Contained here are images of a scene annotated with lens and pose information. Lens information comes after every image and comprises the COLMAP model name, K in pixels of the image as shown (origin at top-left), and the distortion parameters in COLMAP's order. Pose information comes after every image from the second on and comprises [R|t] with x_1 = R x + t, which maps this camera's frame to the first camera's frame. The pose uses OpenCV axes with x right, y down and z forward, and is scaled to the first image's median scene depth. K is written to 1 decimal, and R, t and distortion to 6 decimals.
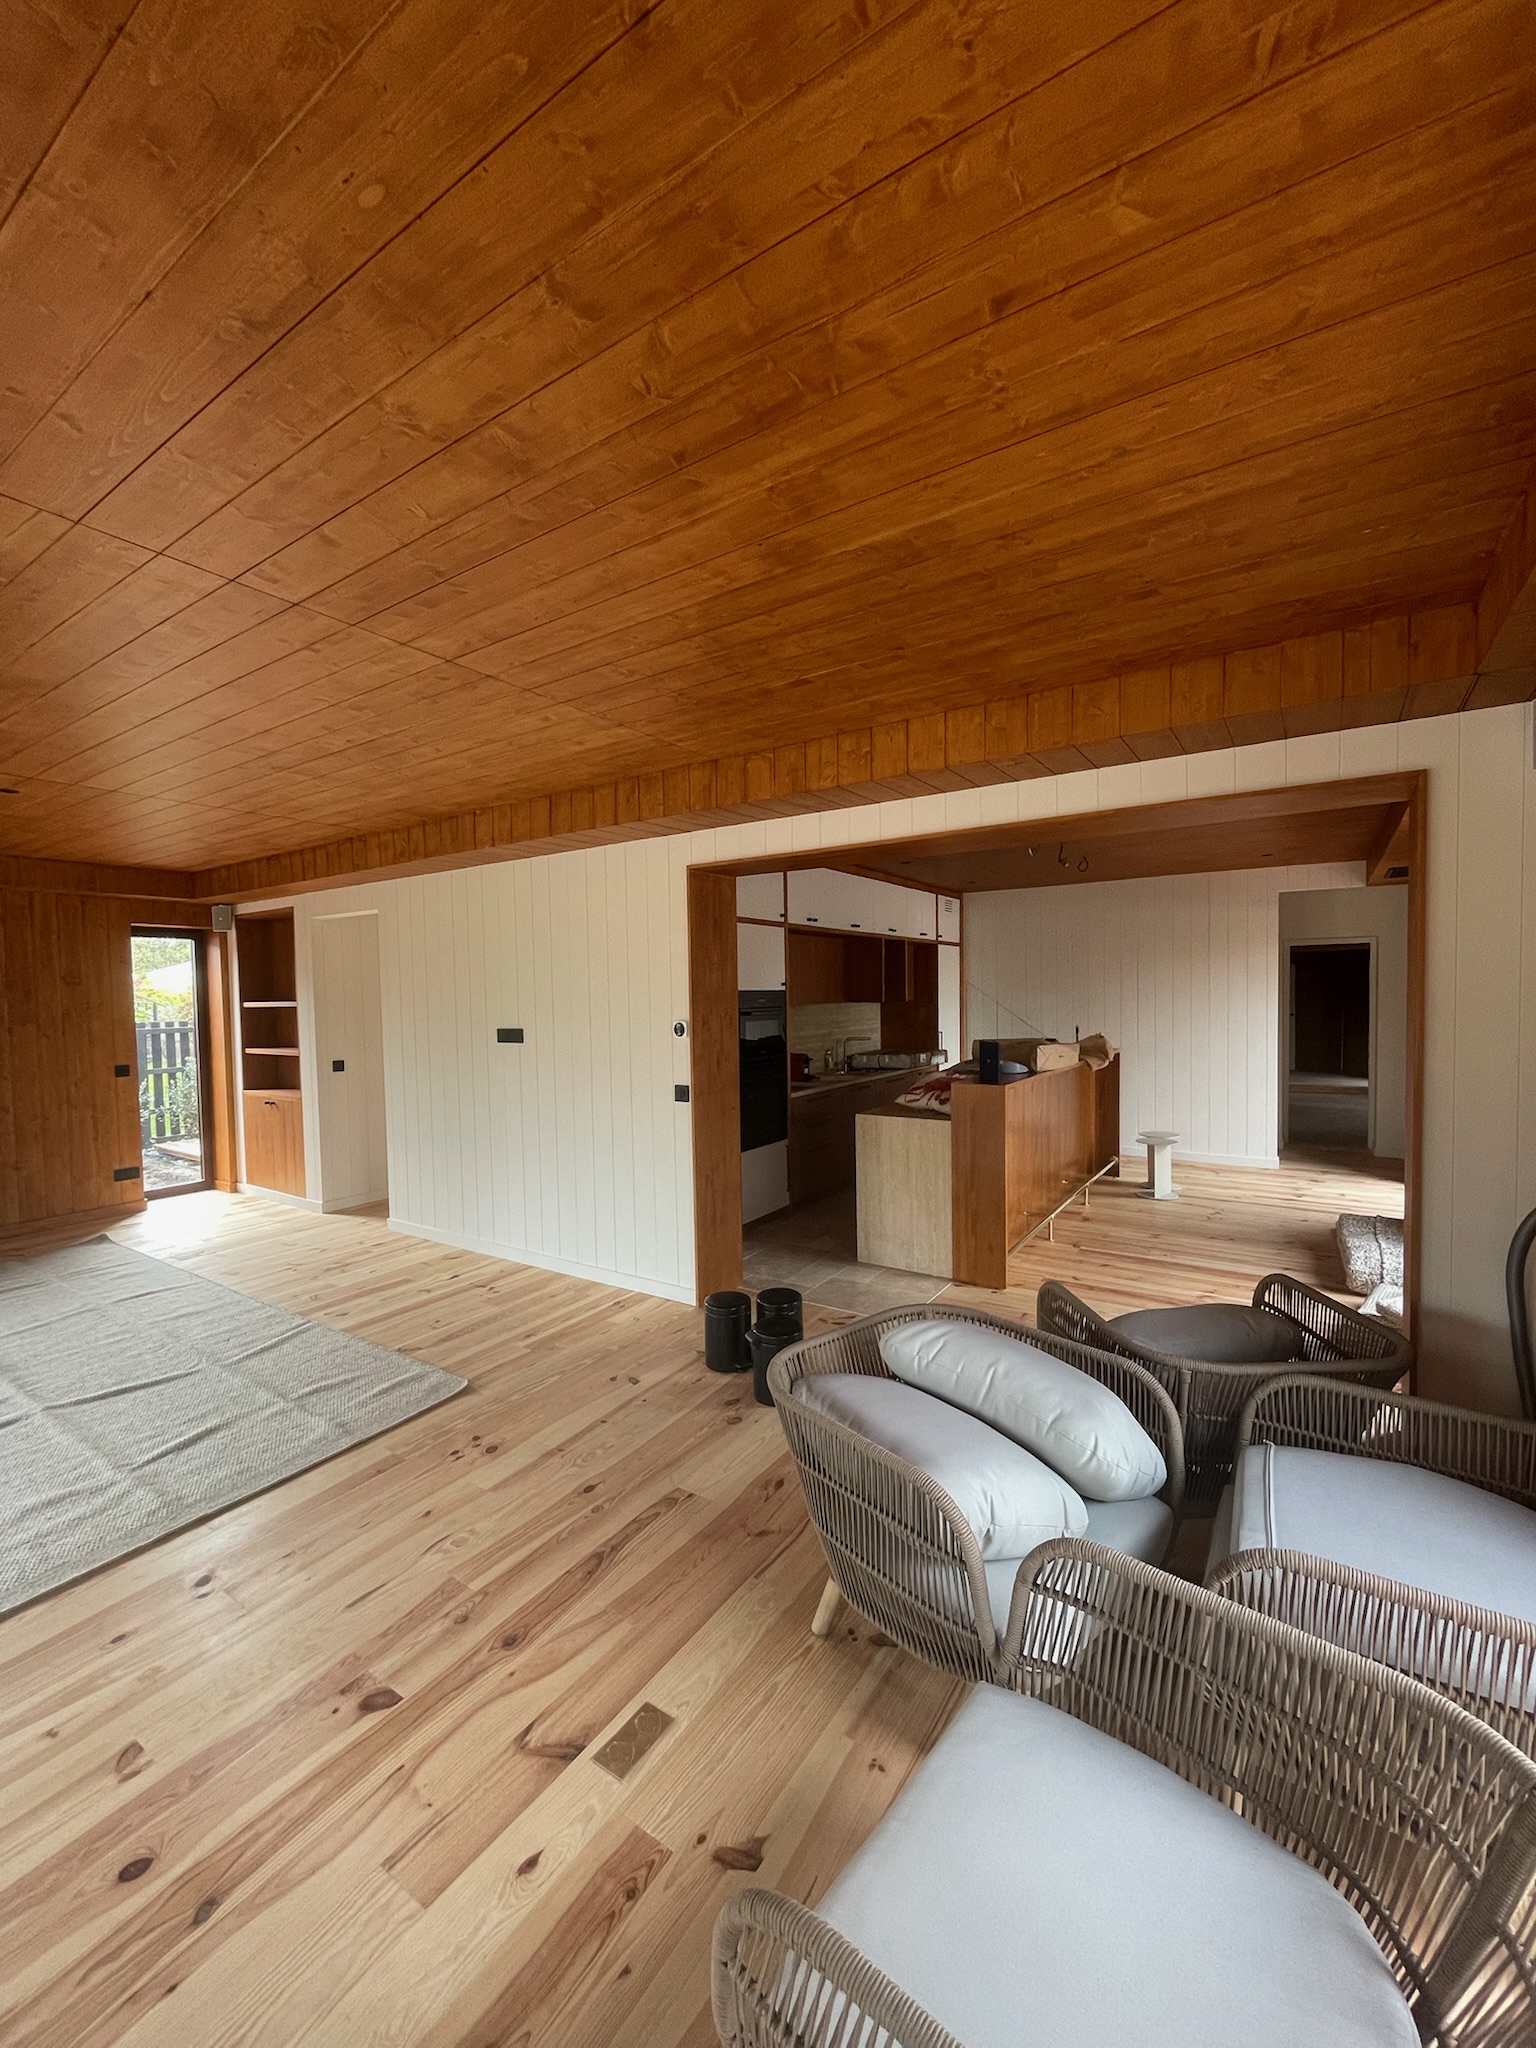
lens RADIAL K [[826.3, 0, 774.0], [0, 826.3, 1026.2], [0, 0, 1]] dist [-0.004118, 0.000062]
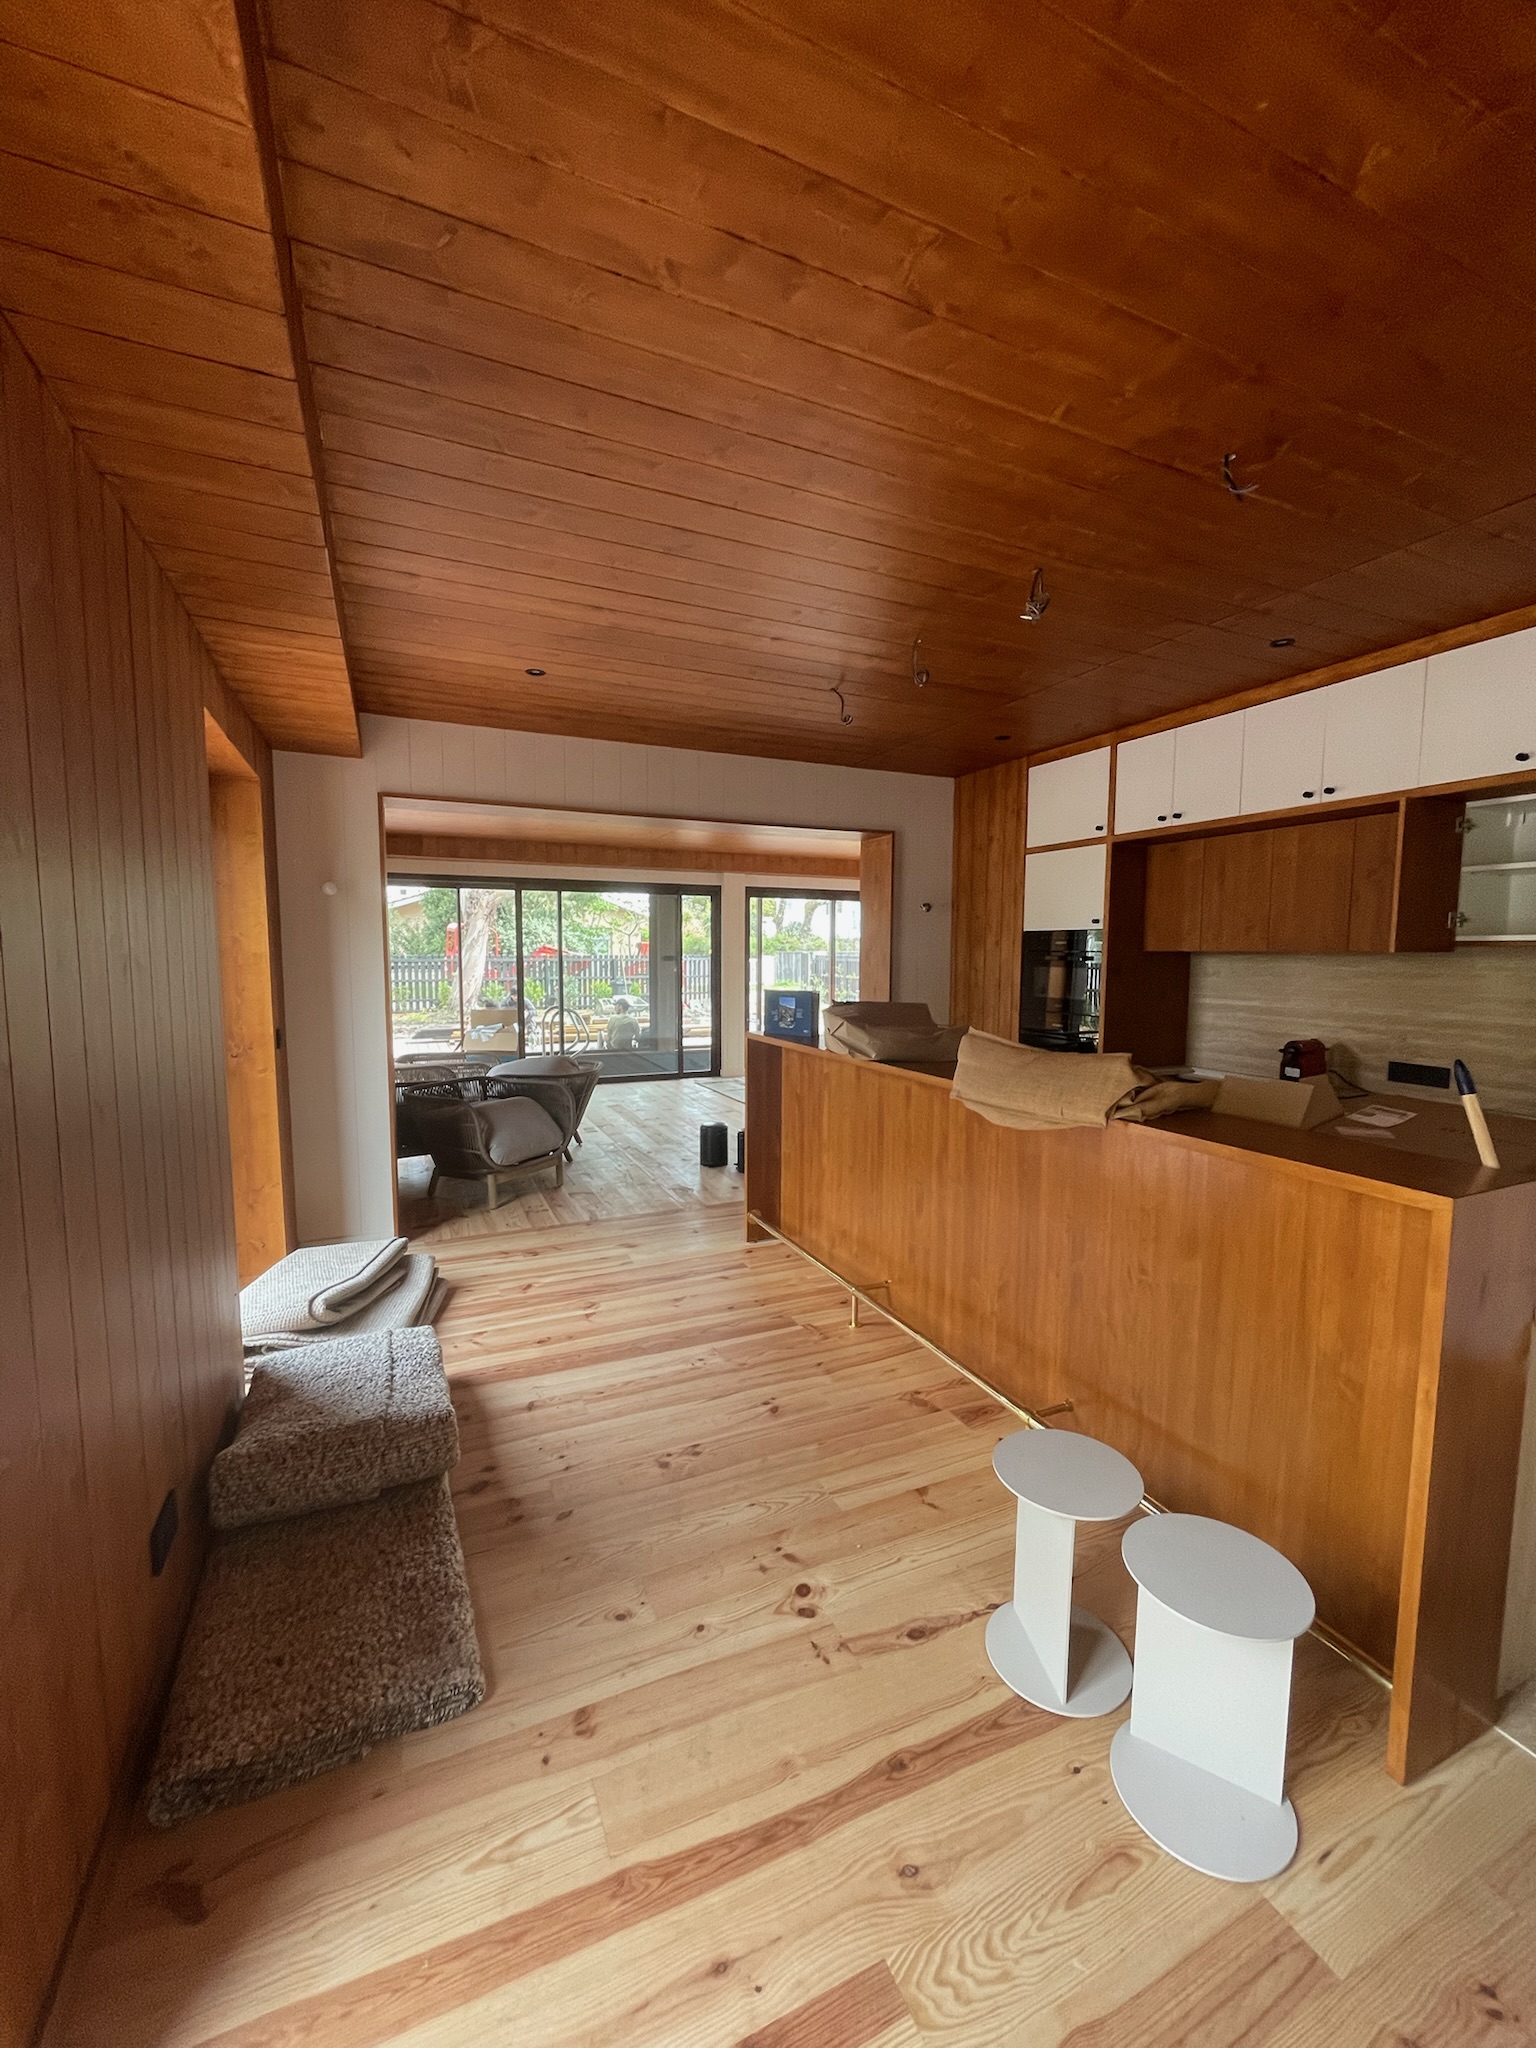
lens RADIAL K [[826.3, 0, 767.8], [0, 826.3, 1029.5], [0, 0, 1]] dist [-0.004118, 0.000062]
pose [[-0.536438, 0.088012, -0.839338, 1.536612], [-0.035459, 0.991318, 0.126612, -0.071583], [0.843195, 0.097682, -0.528660, 2.195506]]
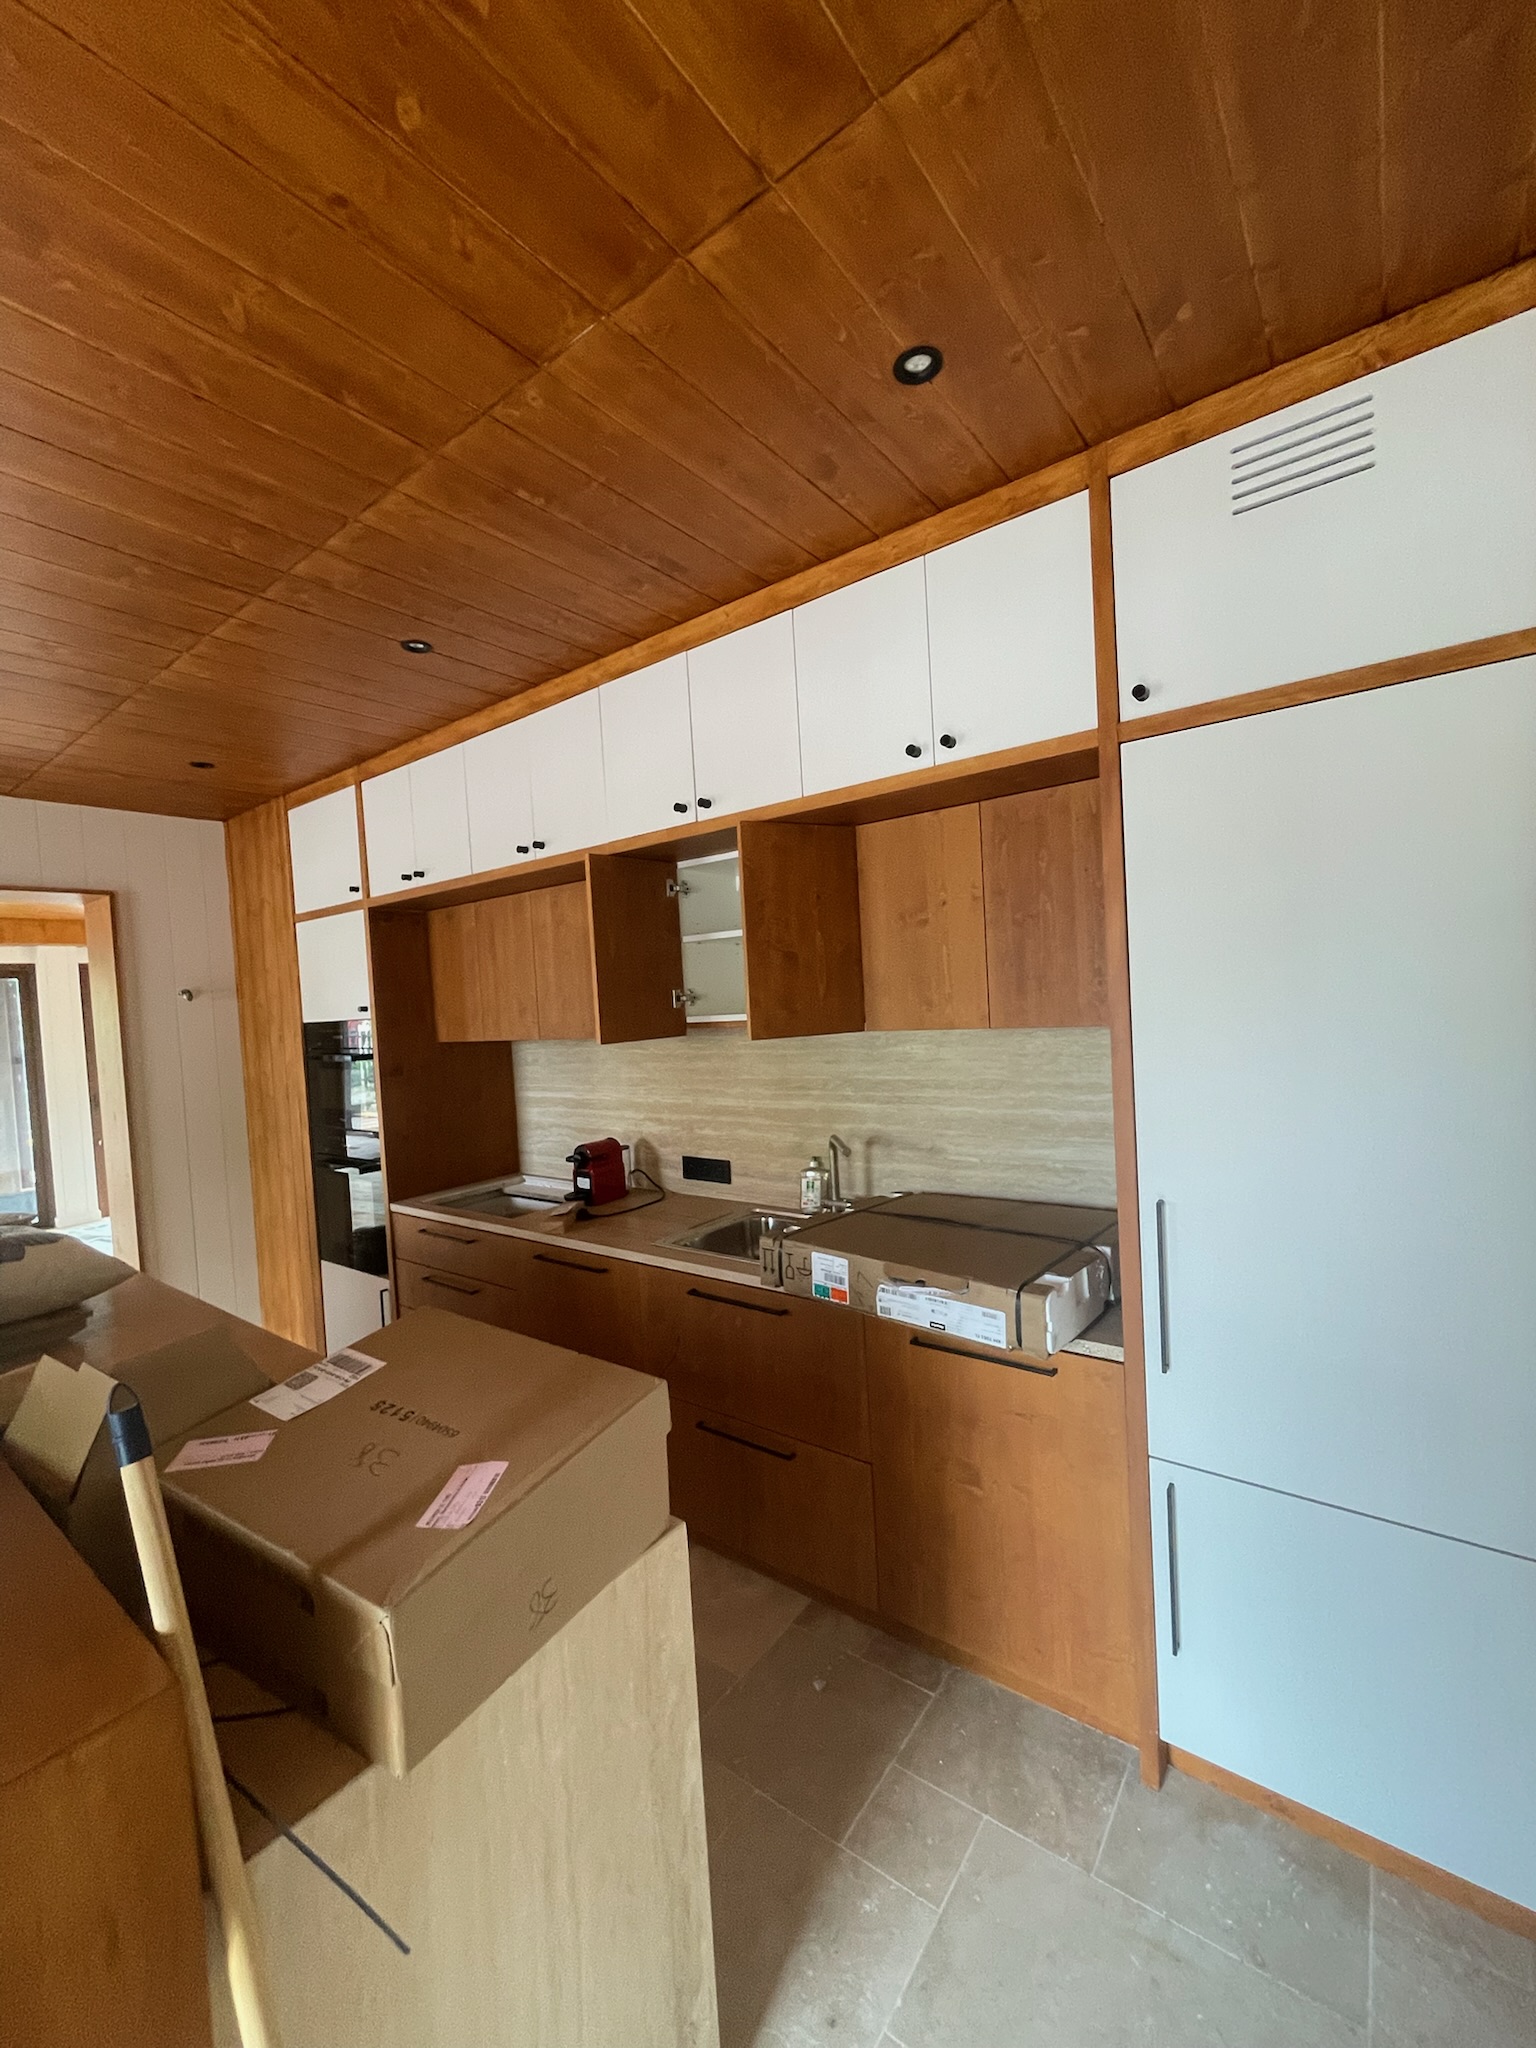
lens RADIAL K [[826.3, 0, 772.1], [0, 826.3, 1027.8], [0, 0, 1]] dist [-0.004118, 0.000062]
pose [[-0.064914, 0.050018, -0.996636, 1.073774], [0.014165, 0.998689, 0.049199, -0.117520], [0.997790, -0.010923, -0.065538, 2.510773]]
